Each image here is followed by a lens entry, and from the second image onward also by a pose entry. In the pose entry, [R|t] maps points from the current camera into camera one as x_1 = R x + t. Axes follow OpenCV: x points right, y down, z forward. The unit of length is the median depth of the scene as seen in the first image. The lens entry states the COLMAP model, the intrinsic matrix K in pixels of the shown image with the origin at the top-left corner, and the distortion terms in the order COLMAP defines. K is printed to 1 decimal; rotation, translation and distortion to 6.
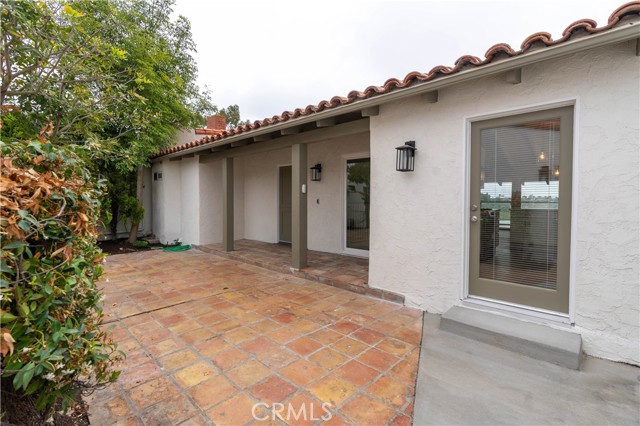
lens RADIAL K [[294.3, 0, 318.9], [0, 294.3, 212.0], [0, 0, 1]] dist [-0.010079, 0.005054]
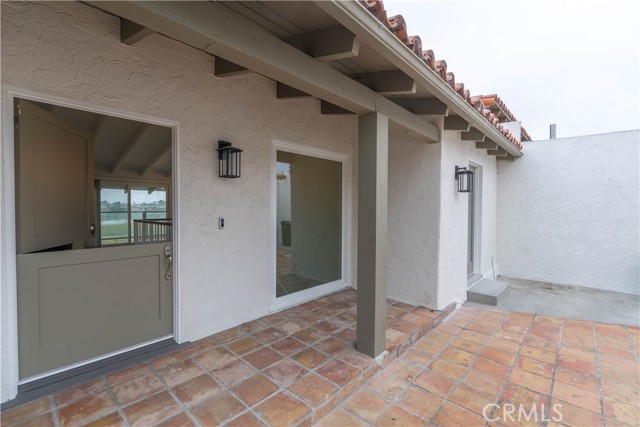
lens RADIAL K [[294.3, 0, 318.7], [0, 294.3, 208.7], [0, 0, 1]] dist [-0.010079, 0.005054]
pose [[-0.009702, -0.011310, 0.999889, -0.769780], [0.044449, 0.998943, 0.011730, -0.095462], [-0.998965, 0.044557, -0.009189, 1.435982]]
